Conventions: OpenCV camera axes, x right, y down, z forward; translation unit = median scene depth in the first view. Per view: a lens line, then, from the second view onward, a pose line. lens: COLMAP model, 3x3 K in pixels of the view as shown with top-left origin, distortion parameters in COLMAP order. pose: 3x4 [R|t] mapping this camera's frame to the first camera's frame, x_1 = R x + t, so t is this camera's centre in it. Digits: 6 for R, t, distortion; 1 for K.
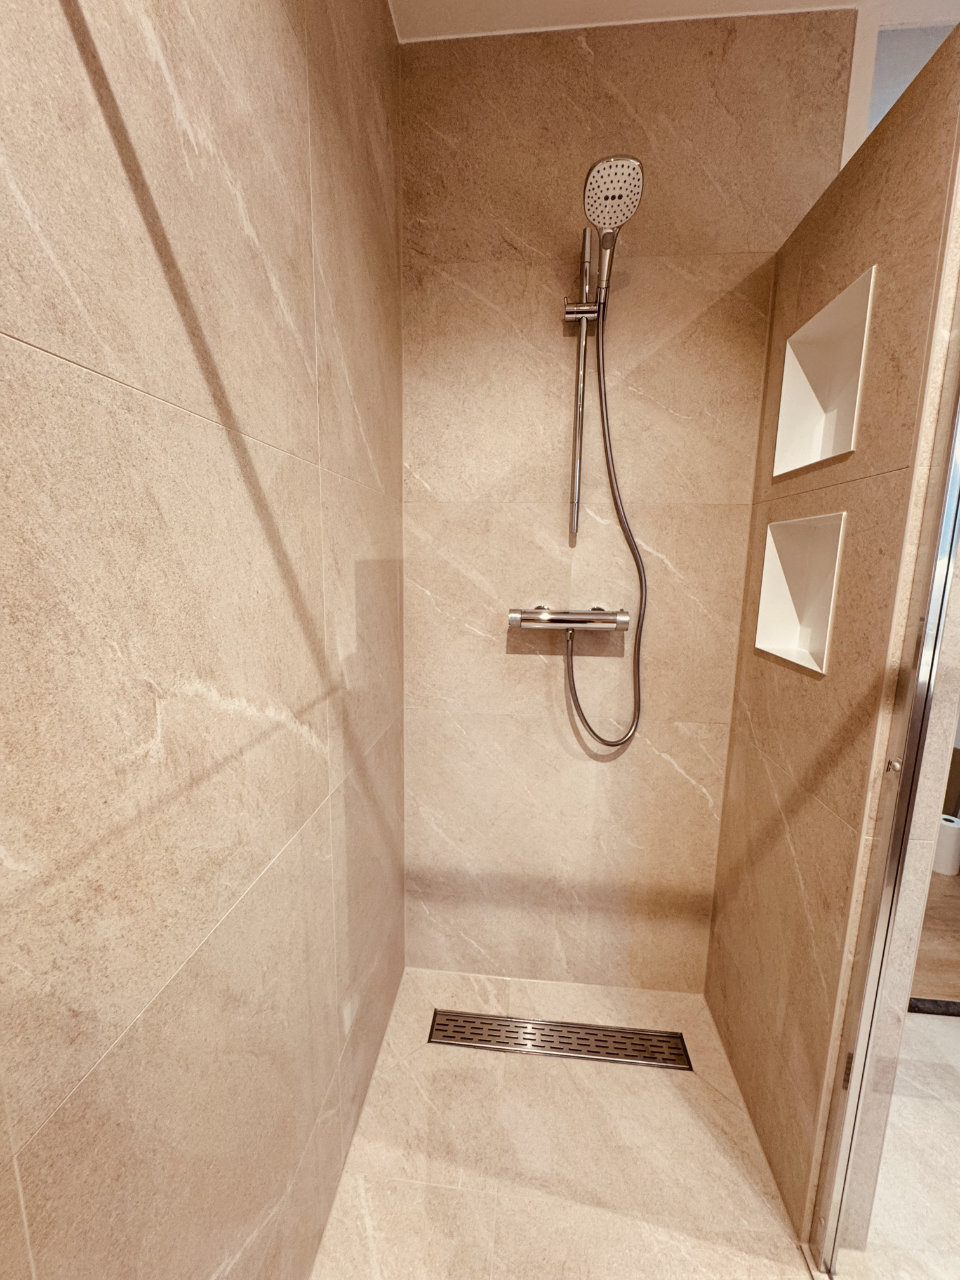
lens RADIAL K [[510.4, 0, 480.1], [0, 510.4, 640.6], [0, 0, 1]] dist [-0.002034, -0.000359]
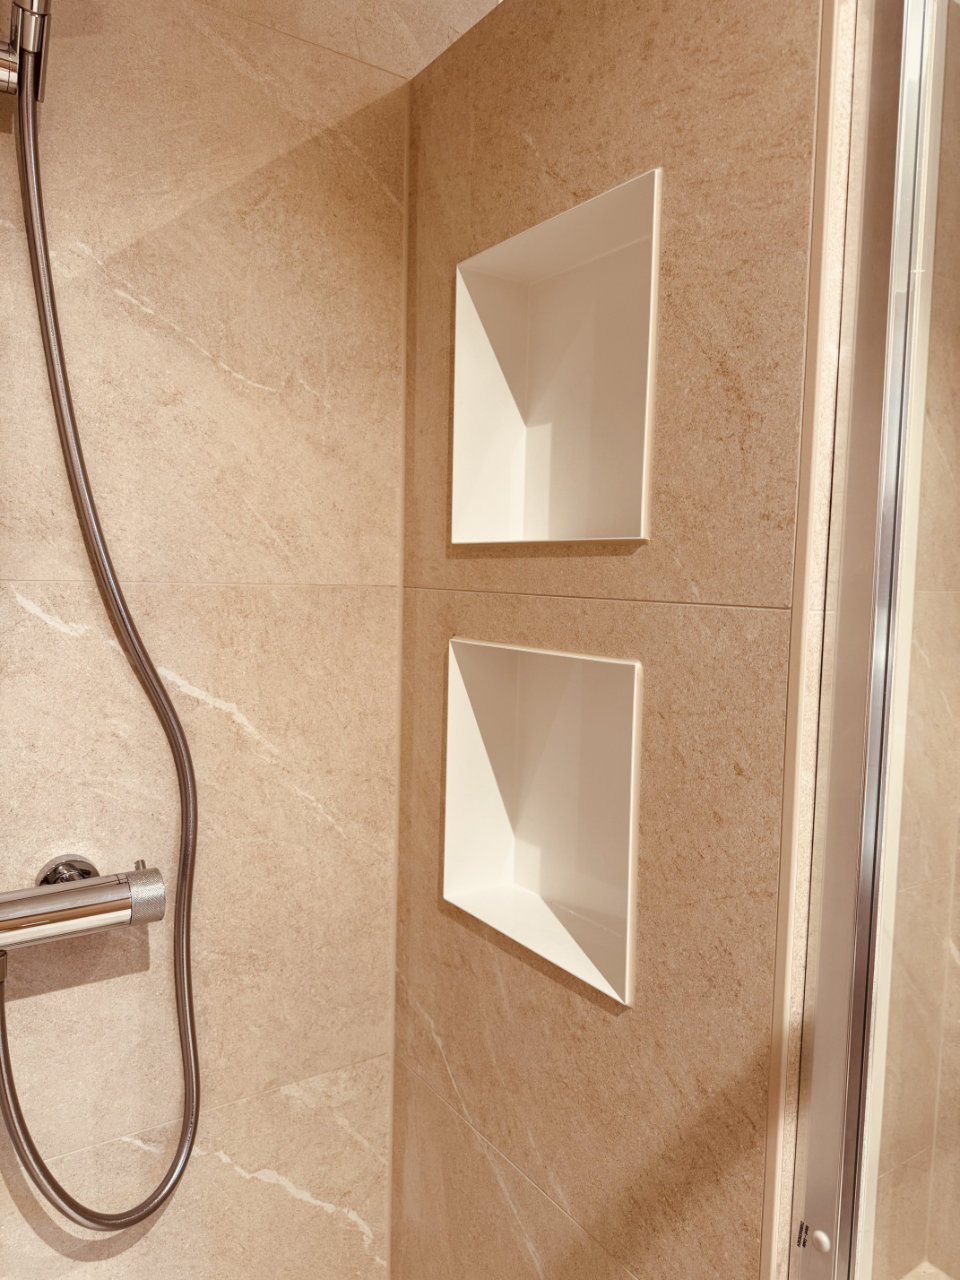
lens RADIAL K [[904.3, 0, 480.0], [0, 904.3, 640.0], [0, 0, 1]] dist [0.083417, -0.132512]
pose [[0.764930, -0.046912, 0.642403, 0.044906], [0.093139, 0.994918, -0.038249, -0.181592], [-0.637344, 0.089091, 0.765412, 0.318690]]
